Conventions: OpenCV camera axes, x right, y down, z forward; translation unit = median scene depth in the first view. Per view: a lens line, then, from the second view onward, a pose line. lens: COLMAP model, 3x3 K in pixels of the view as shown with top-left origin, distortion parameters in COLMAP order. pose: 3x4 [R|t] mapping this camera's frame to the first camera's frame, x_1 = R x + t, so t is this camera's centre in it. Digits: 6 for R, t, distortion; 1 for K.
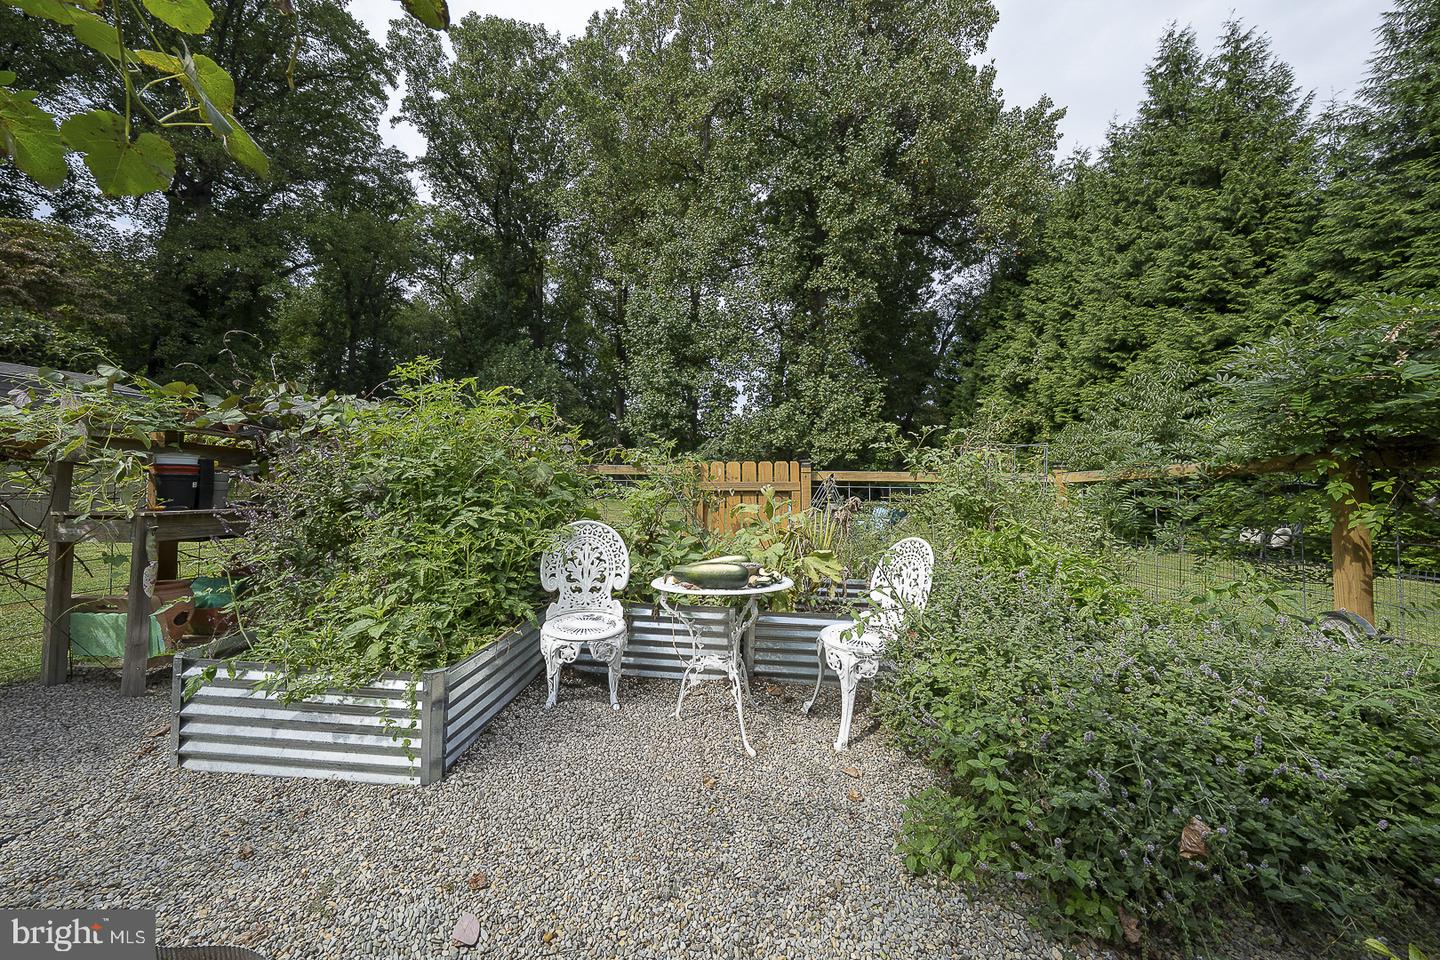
lens RADIAL K [[494.4, 0, 722.8], [0, 494.4, 476.2], [0, 0, 1]] dist [-0.032418, 0.007139]
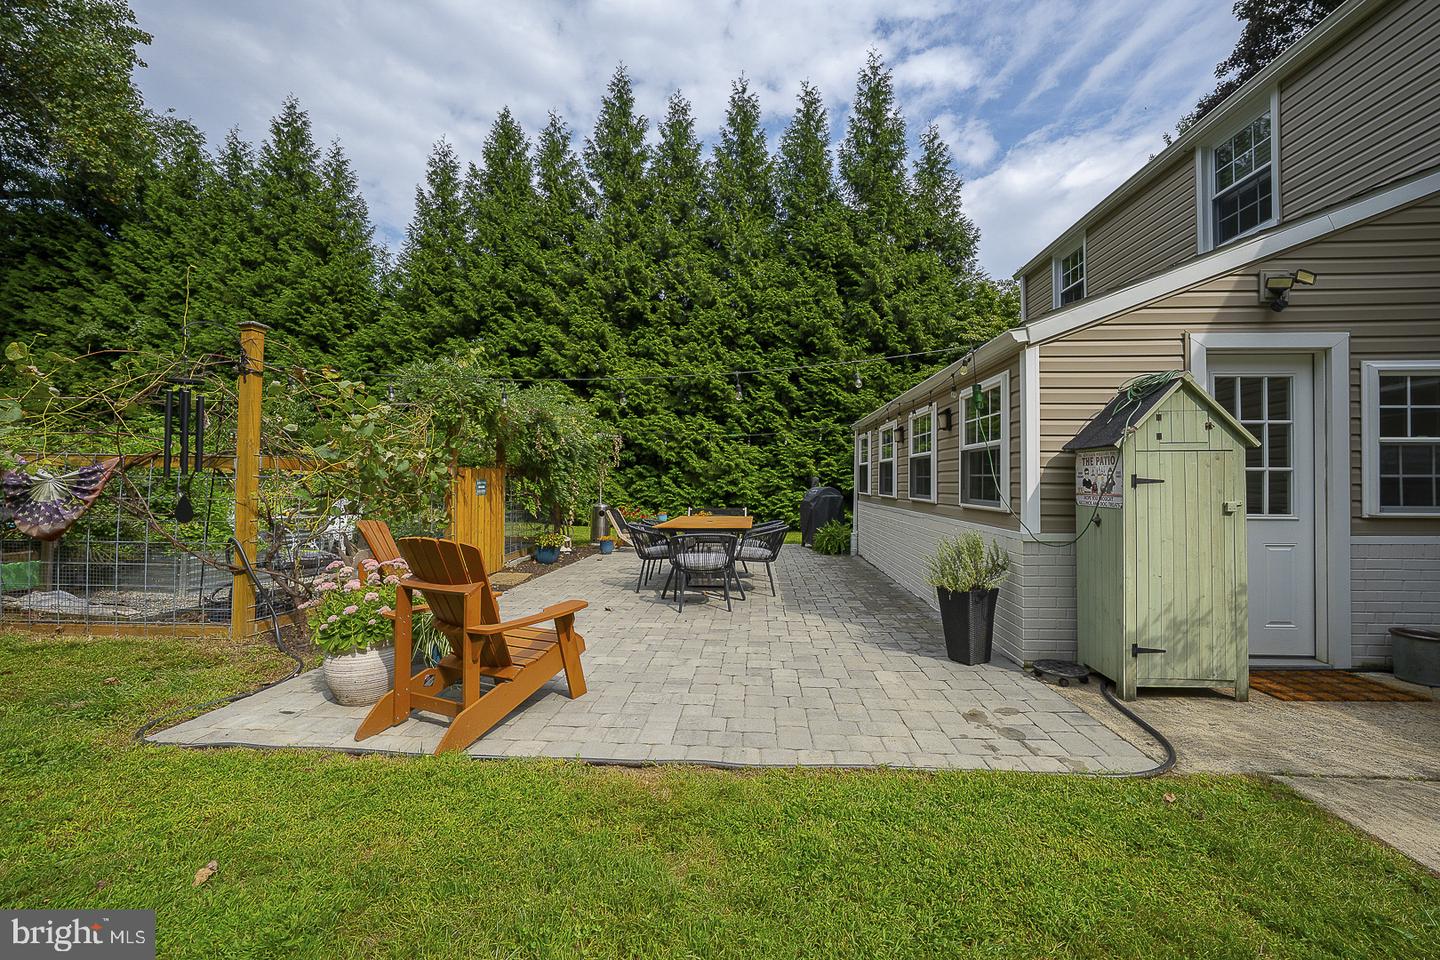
lens RADIAL K [[566.3, 0, 728.1], [0, 566.3, 475.7], [0, 0, 1]] dist [-0.022354, 0.008177]
pose [[0.036808, 0.000238, 0.999322, -0.511465], [-0.048347, 0.998829, 0.001543, -0.022410], [-0.998152, -0.048371, 0.036777, -0.252548]]
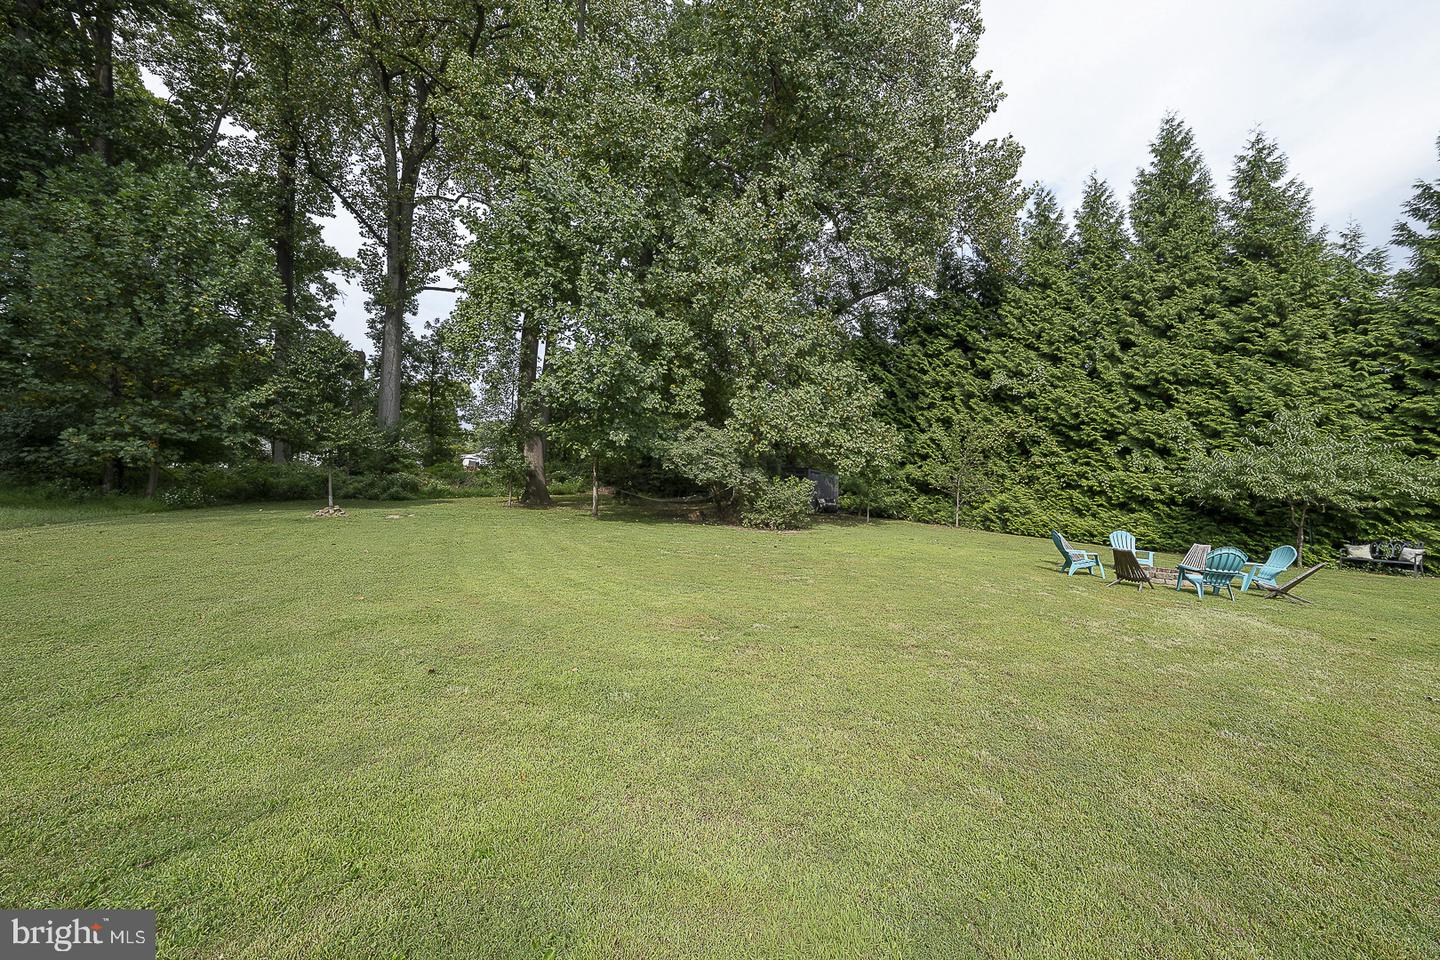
lens RADIAL K [[494.4, 0, 722.8], [0, 494.4, 476.2], [0, 0, 1]] dist [-0.032418, 0.007139]
pose [[0.769546, -0.000527, 0.638591, -0.734070], [-0.031410, 0.998758, 0.038676, -0.054570], [-0.637818, -0.049821, 0.768574, 0.813984]]
